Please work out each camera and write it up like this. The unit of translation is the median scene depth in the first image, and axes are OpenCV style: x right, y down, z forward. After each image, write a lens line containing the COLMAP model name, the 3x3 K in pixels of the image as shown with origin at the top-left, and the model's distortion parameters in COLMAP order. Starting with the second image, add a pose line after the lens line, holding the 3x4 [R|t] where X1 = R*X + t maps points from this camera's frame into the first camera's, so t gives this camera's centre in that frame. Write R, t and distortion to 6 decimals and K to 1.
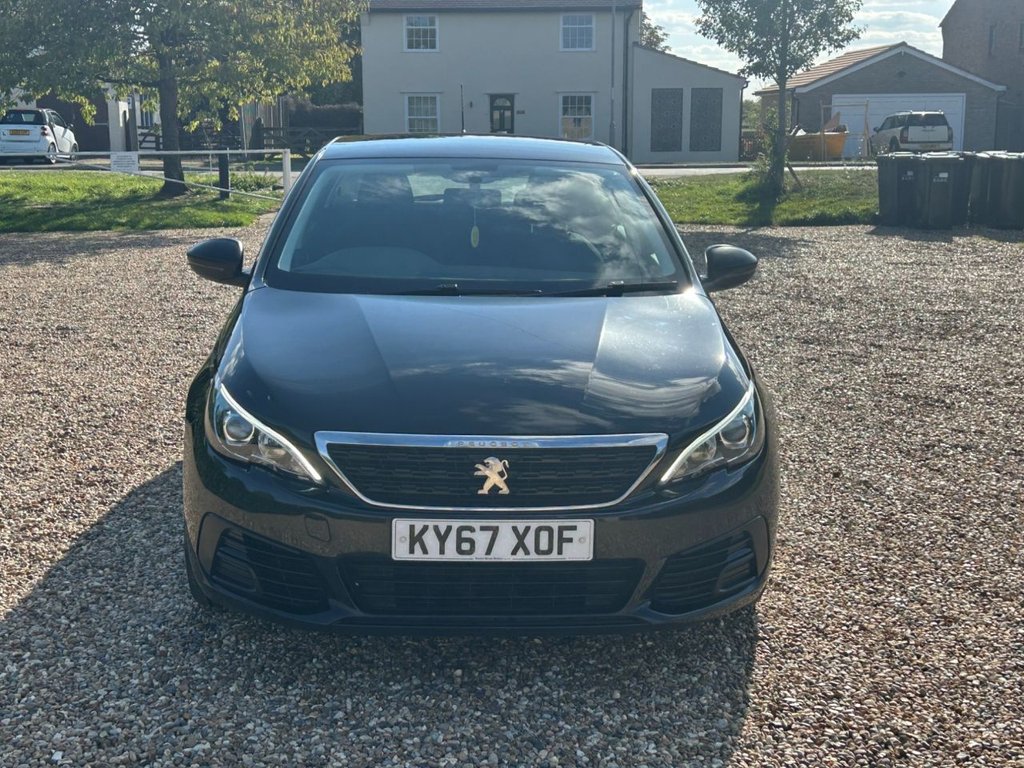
lens RADIAL K [[1403.8, 0, 500.8], [0, 1403.8, 382.4], [0, 0, 1]] dist [0.185315, -0.533303]
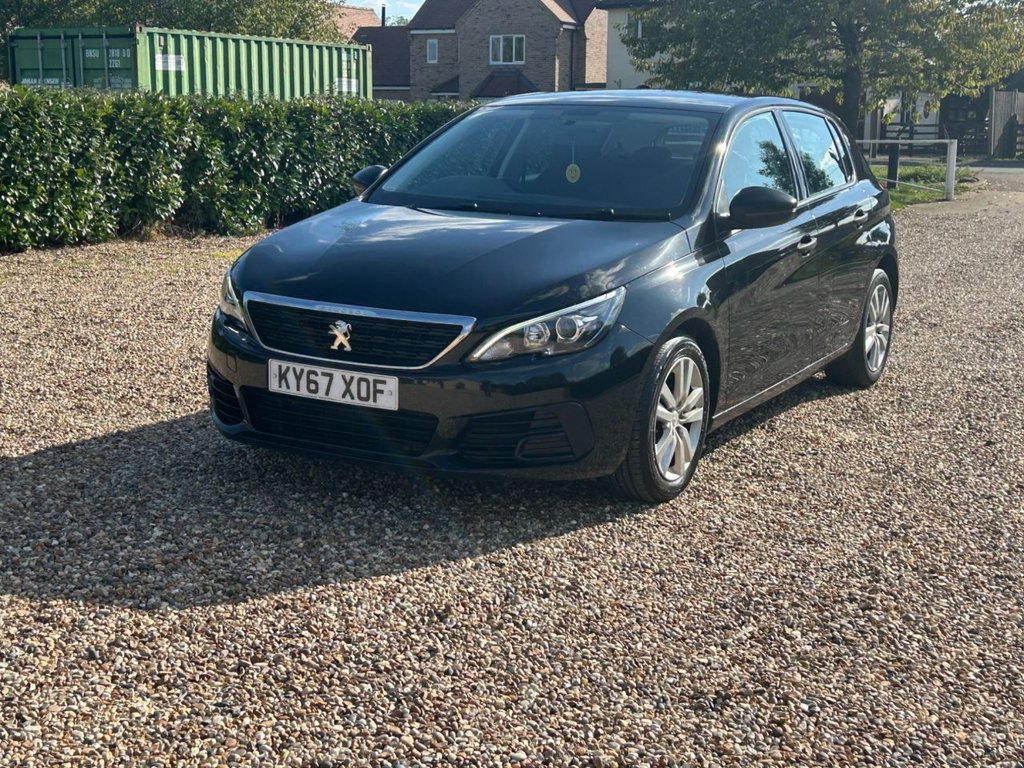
lens RADIAL K [[1402.5, 0, 528.8], [0, 1402.5, 382.9], [0, 0, 1]] dist [0.187012, -0.536764]
pose [[0.853542, 0.110327, -0.509210, 0.798116], [-0.111957, 0.993331, 0.027555, 0.055225], [0.508854, 0.033490, 0.860201, -0.009591]]
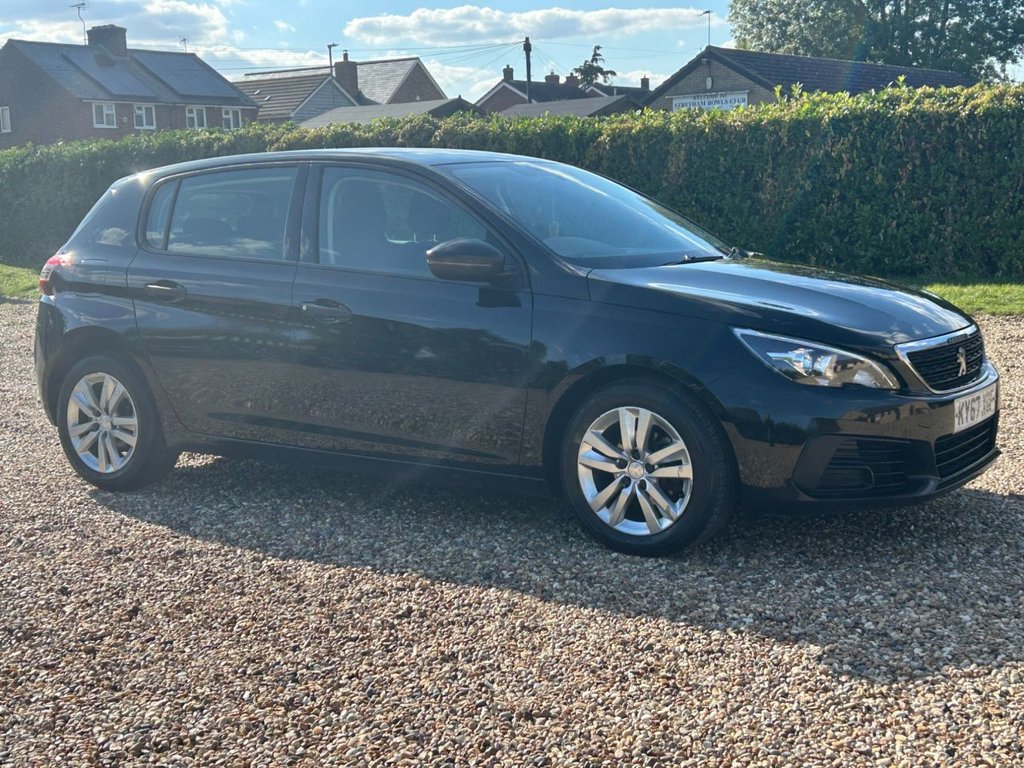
lens RADIAL K [[1403.6, 0, 511.1], [0, 1403.6, 400.9], [0, 0, 1]] dist [0.197369, -0.607495]
pose [[0.591248, -0.140137, 0.794221, -1.354374], [0.180606, 0.982784, 0.038958, -0.027594], [-0.786007, 0.120407, 0.606379, 0.520154]]
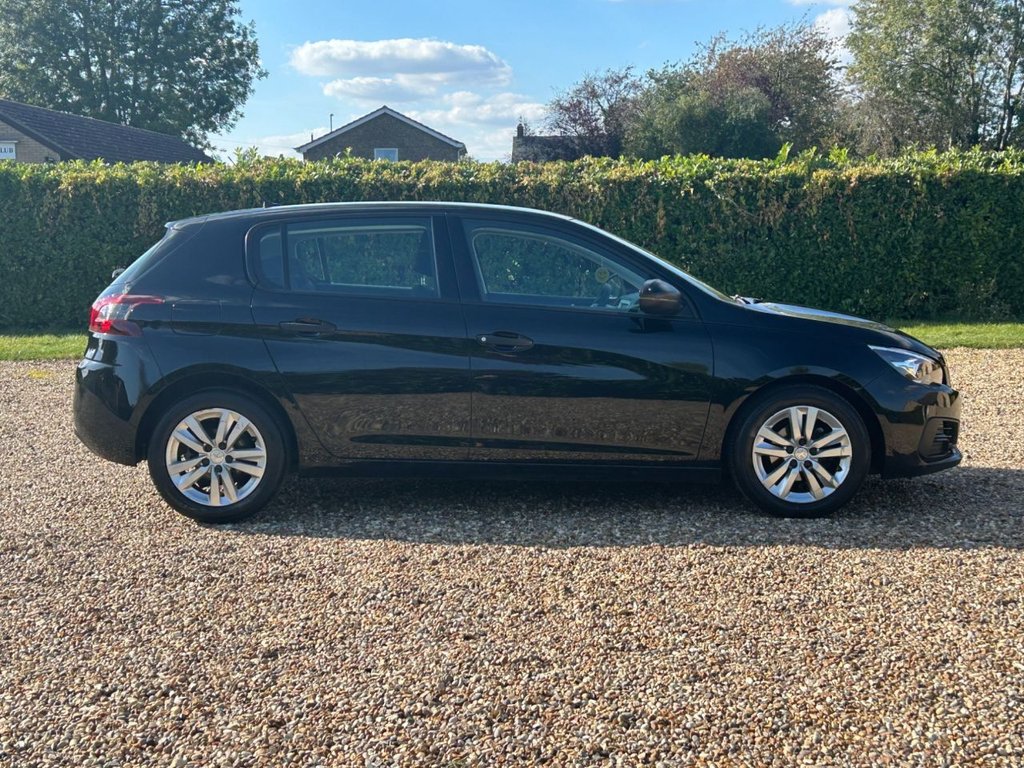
lens RADIAL K [[1403.8, 0, 500.8], [0, 1403.8, 382.4], [0, 0, 1]] dist [0.185315, -0.533303]
pose [[0.049399, -0.109189, 0.992793, -1.999802], [0.186729, 0.977490, 0.098214, -0.219788], [-0.981169, 0.180532, 0.068676, 1.457514]]
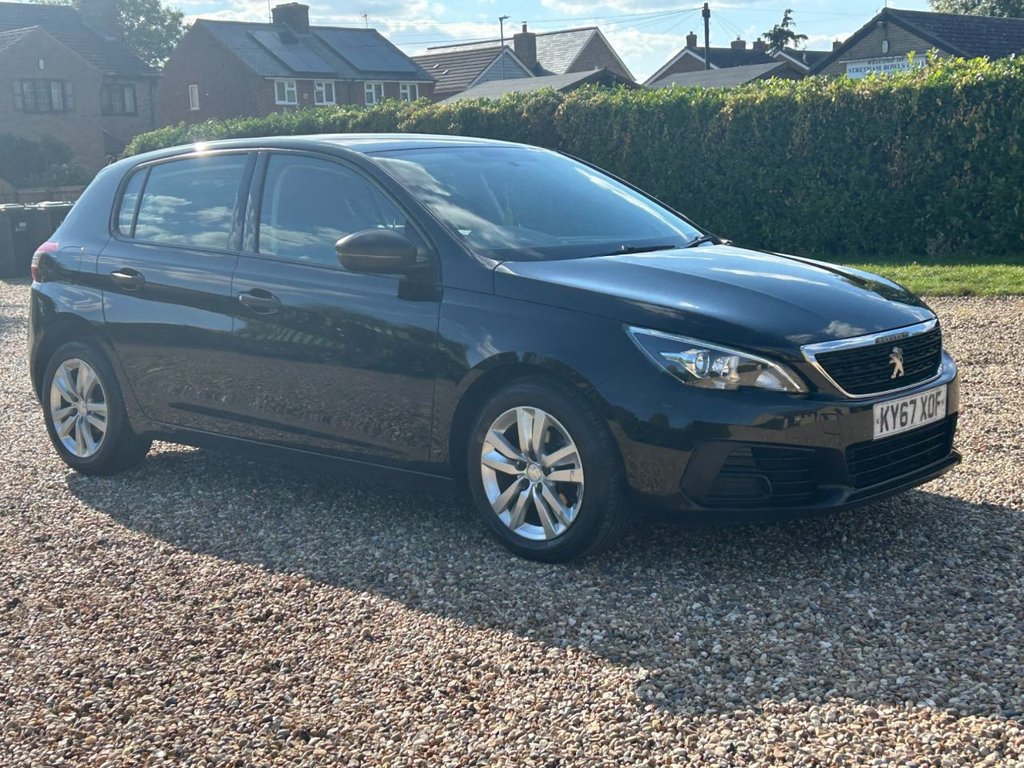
lens RADIAL K [[1404.0, 0, 498.7], [0, 1404.0, 404.5], [0, 0, 1]] dist [0.180231, -0.525388]
pose [[0.700667, -0.147985, 0.697972, -1.144980], [0.171810, 0.984463, 0.036254, -0.003188], [-0.692493, 0.094516, 0.715206, 0.348310]]
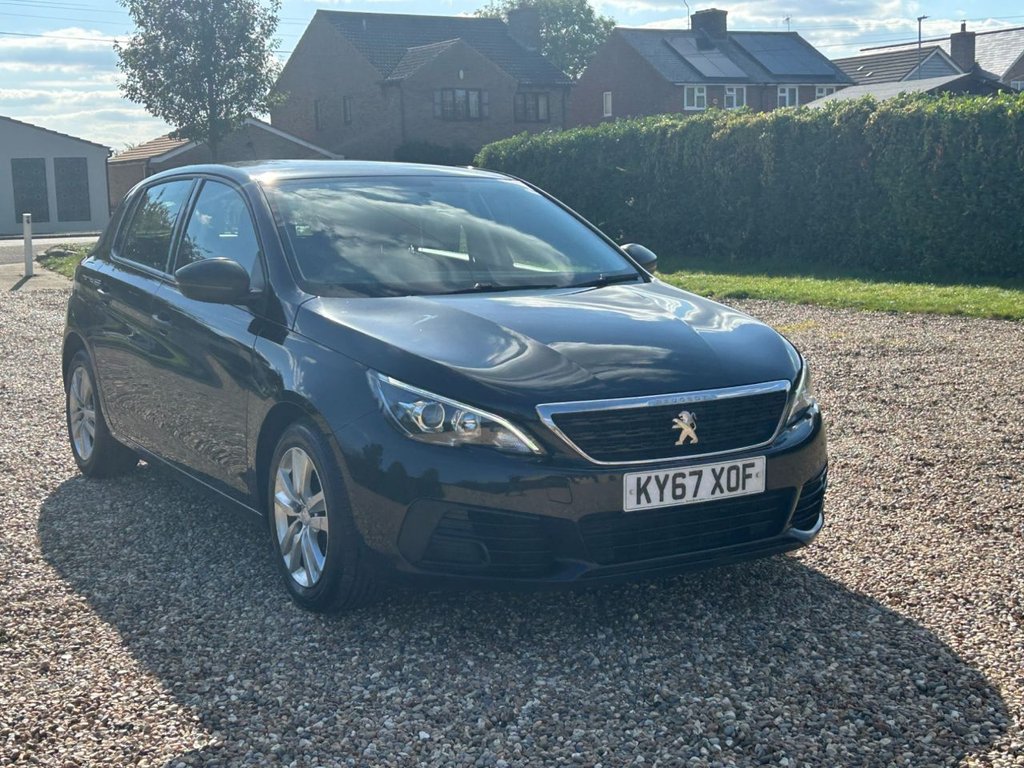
lens RADIAL K [[1403.8, 0, 500.8], [0, 1403.8, 382.4], [0, 0, 1]] dist [0.185315, -0.533303]
pose [[0.886303, -0.088740, 0.454524, -0.650693], [0.111910, 0.993422, -0.024266, 0.041341], [-0.449381, 0.072372, 0.890404, 0.057875]]
